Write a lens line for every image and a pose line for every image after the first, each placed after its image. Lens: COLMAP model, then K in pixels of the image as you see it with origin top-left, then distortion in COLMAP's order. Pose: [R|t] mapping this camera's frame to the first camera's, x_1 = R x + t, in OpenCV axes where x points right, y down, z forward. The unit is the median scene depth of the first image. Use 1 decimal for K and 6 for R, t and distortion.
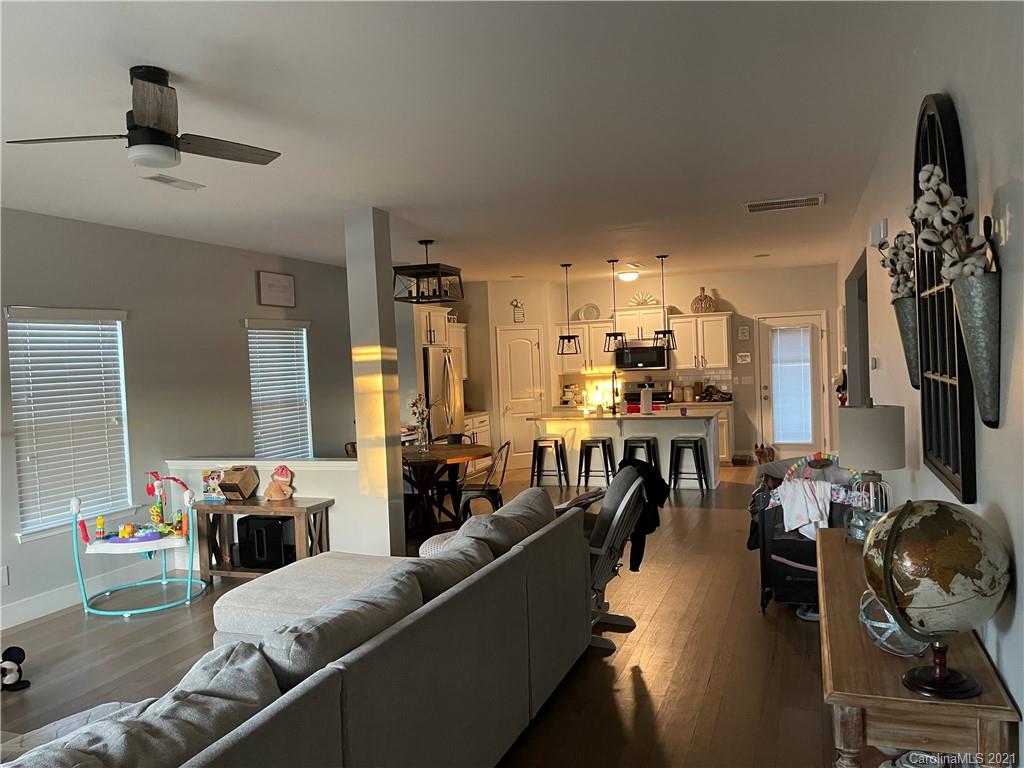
lens RADIAL K [[773.0, 0, 511.1], [0, 773.0, 381.3], [0, 0, 1]] dist [0.025980, -0.026523]
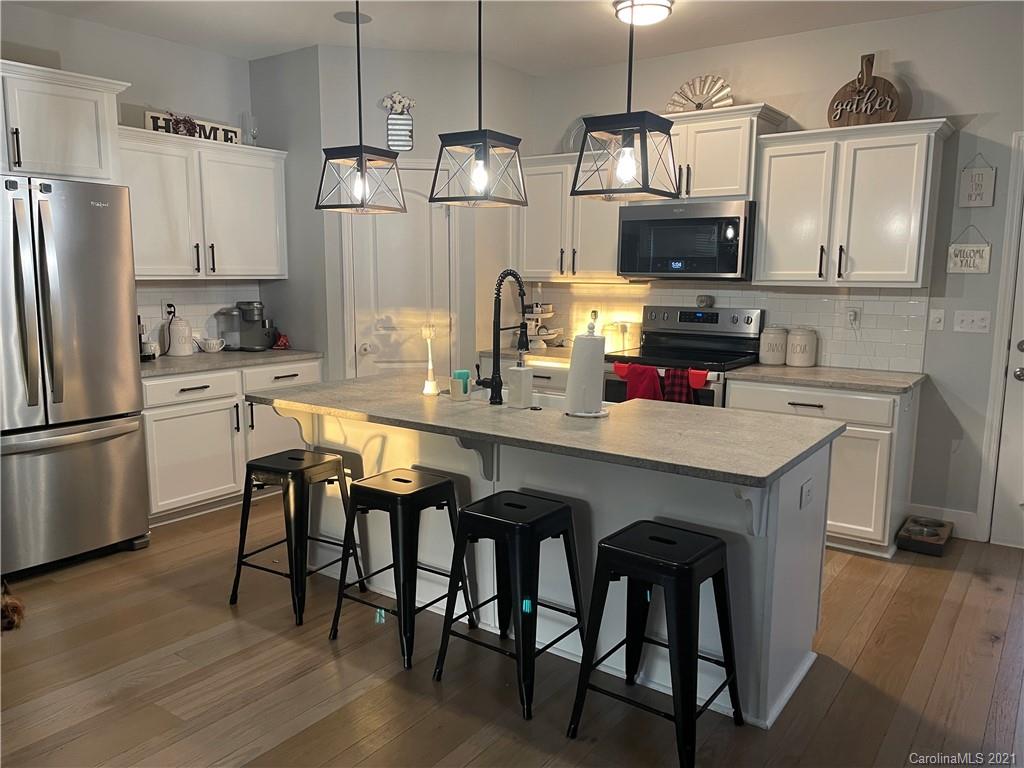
lens RADIAL K [[773.0, 0, 514.3], [0, 773.0, 386.8], [0, 0, 1]] dist [0.025980, -0.026523]
pose [[0.967113, 0.088078, -0.238609, 0.188697], [-0.057760, 0.989671, 0.131209, -0.007016], [0.247701, -0.113112, 0.962211, 0.597022]]
